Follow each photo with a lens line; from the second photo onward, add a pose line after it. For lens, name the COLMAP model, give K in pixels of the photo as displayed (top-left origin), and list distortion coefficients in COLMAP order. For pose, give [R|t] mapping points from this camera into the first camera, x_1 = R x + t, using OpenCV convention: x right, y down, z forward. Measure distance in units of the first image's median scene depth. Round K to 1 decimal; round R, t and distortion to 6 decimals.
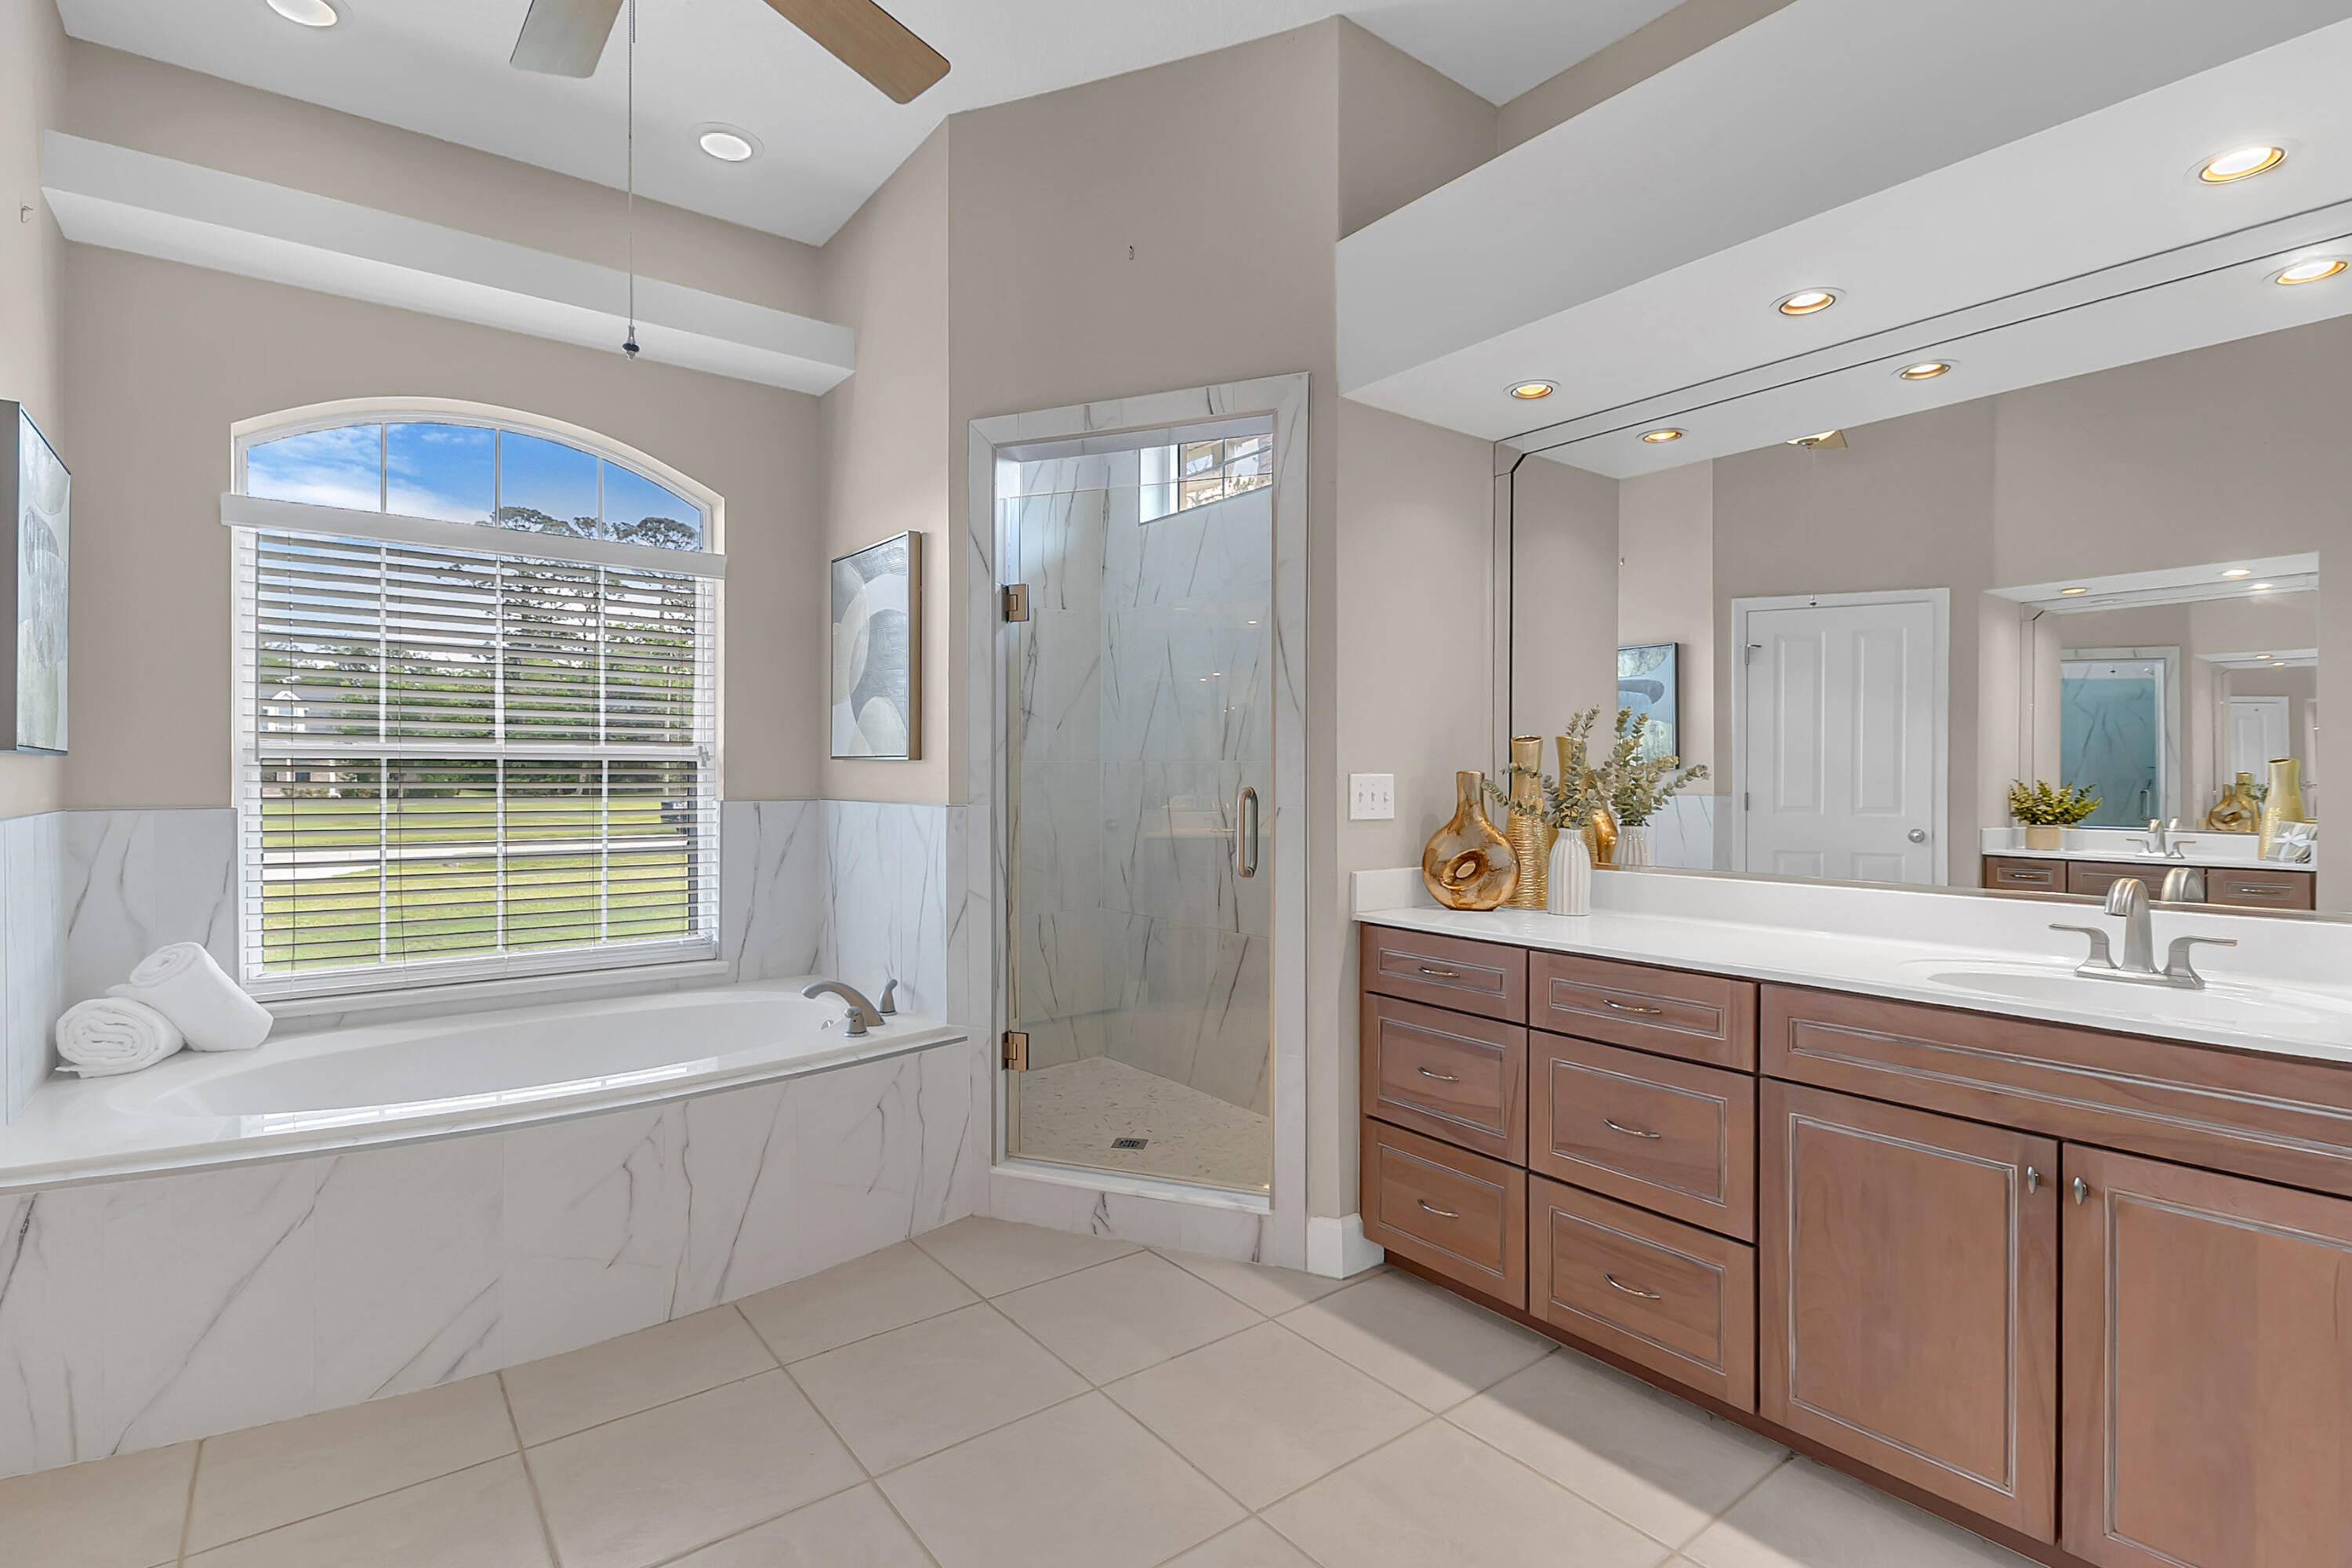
lens RADIAL K [[1121.5, 0, 1155.4], [0, 1121.5, 777.7], [0, 0, 1]] dist [0.003239, 0.000072]
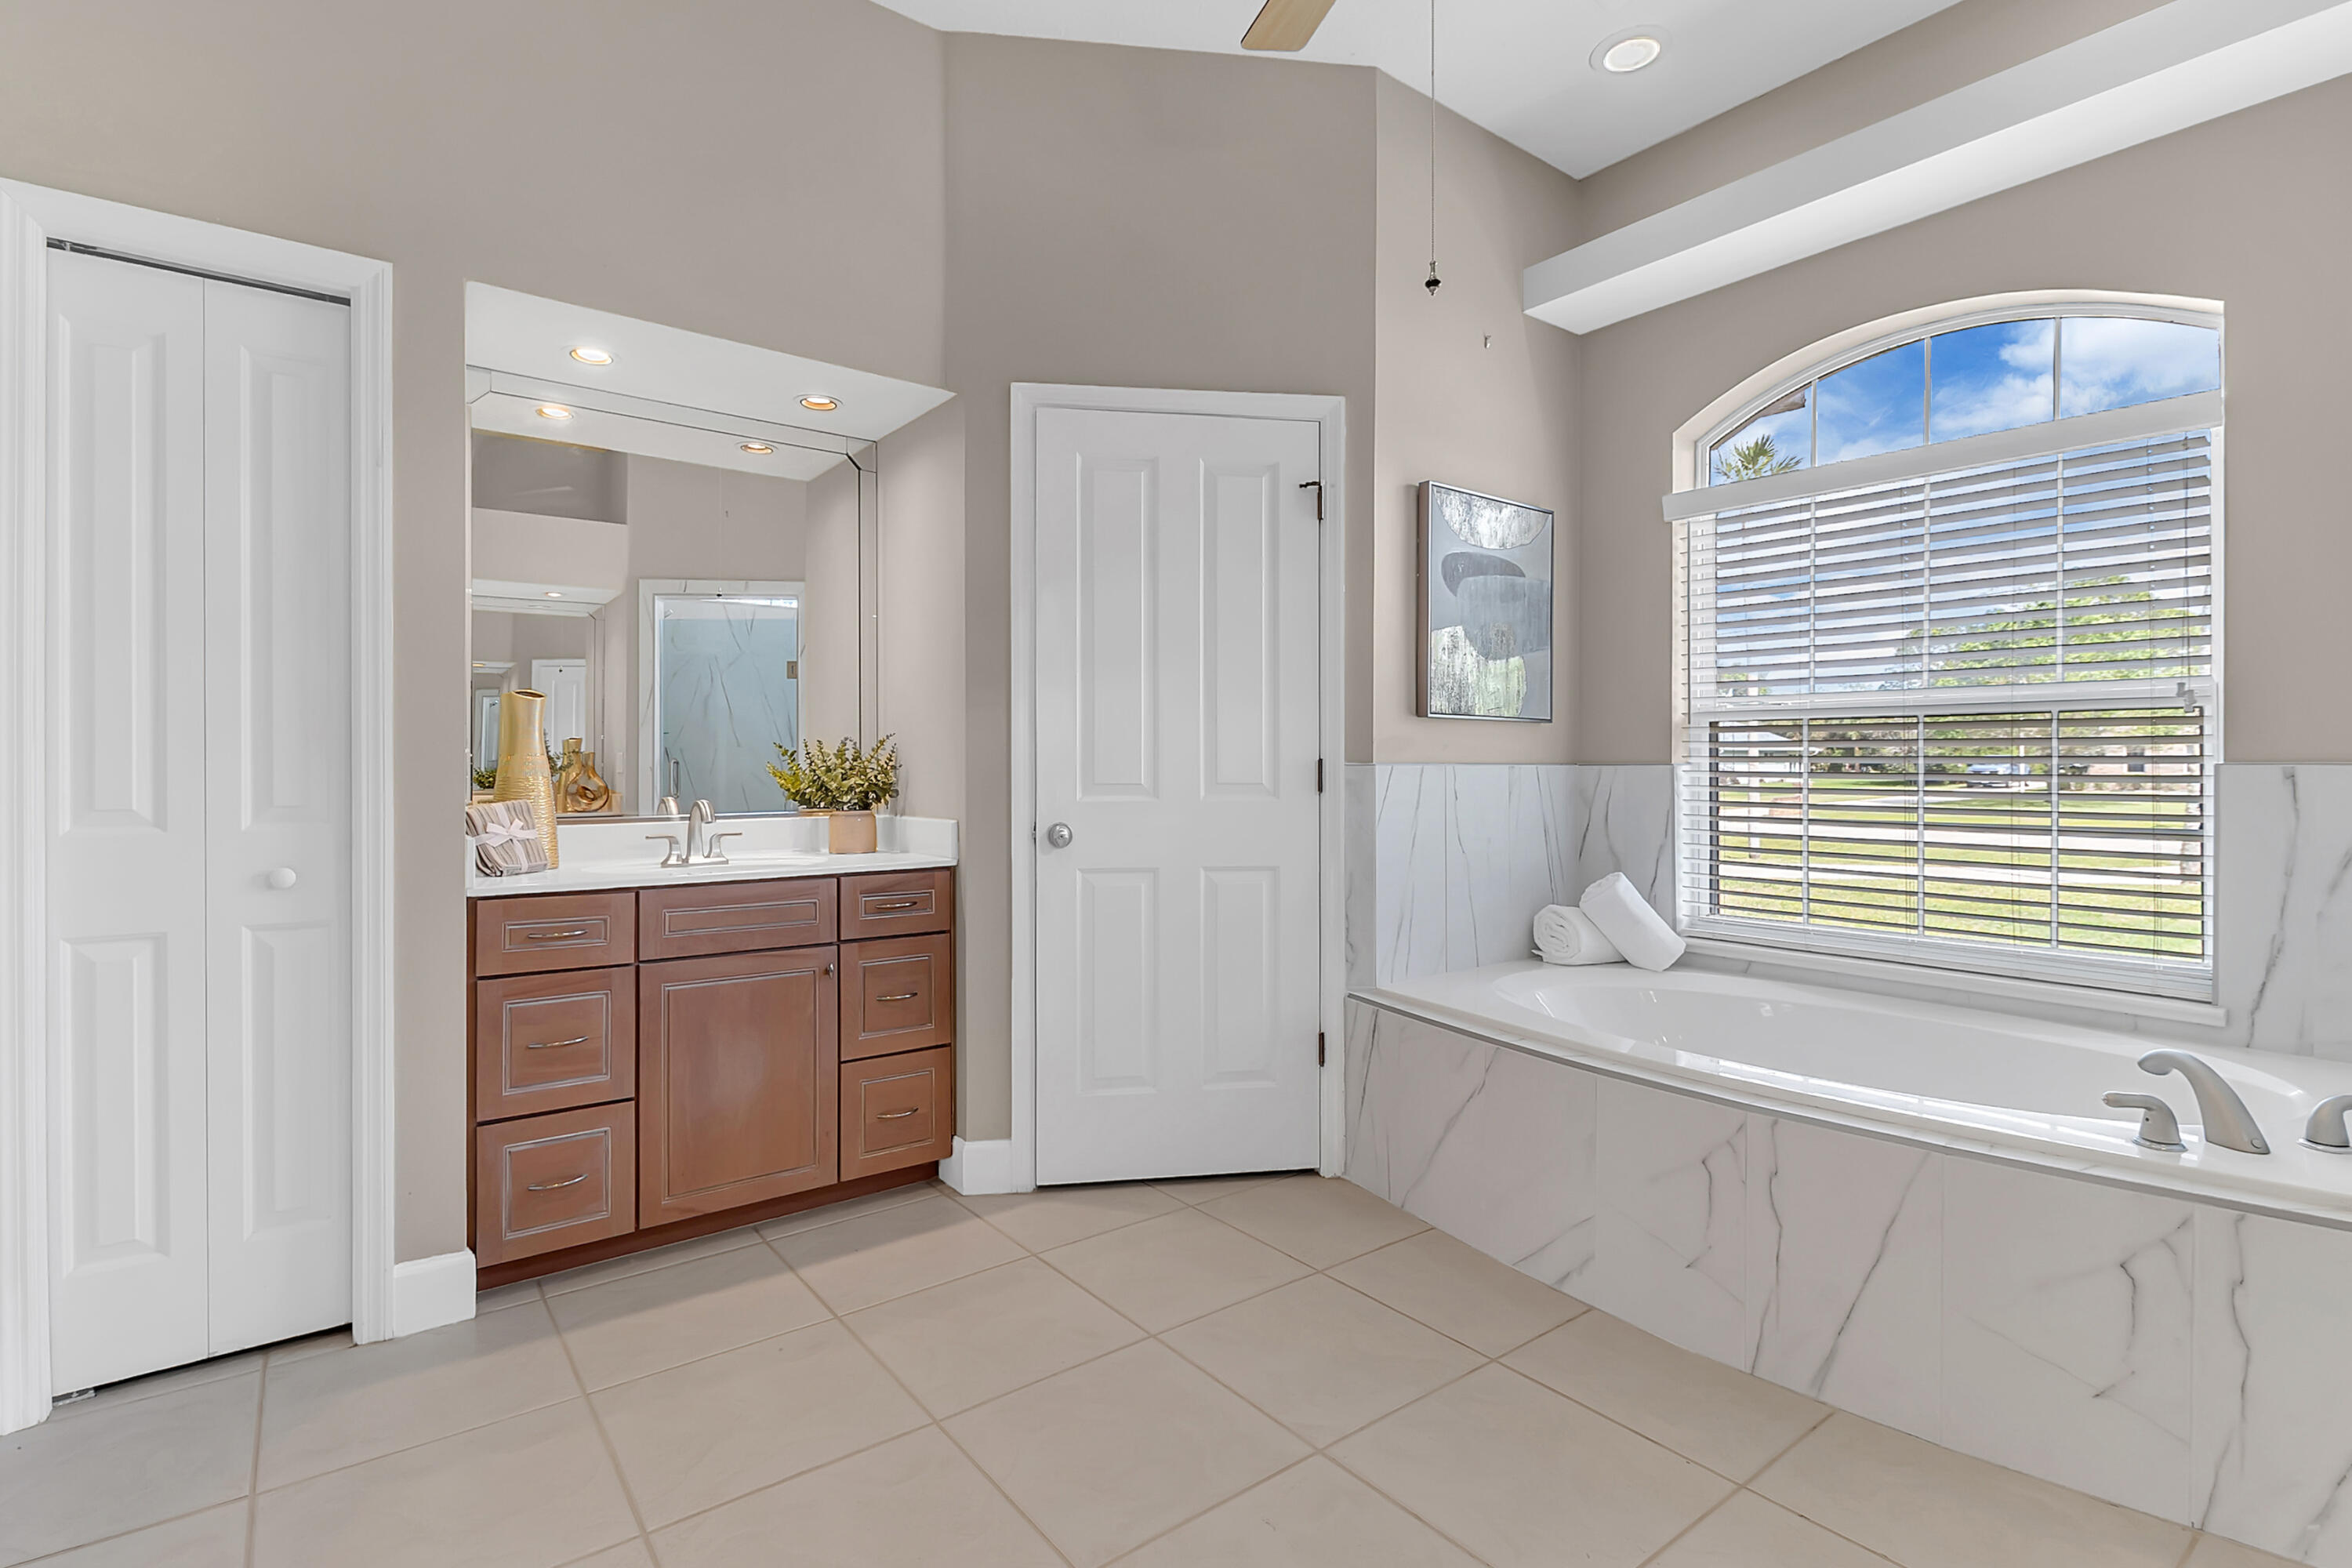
lens RADIAL K [[1121.5, 0, 1155.4], [0, 1121.5, 777.7], [0, 0, 1]] dist [0.003239, 0.000072]
pose [[-0.006099, 0.012669, -0.999901, 0.338214], [-0.004085, 0.999911, 0.012694, 0.028787], [0.999973, 0.004162, -0.006047, 0.480092]]
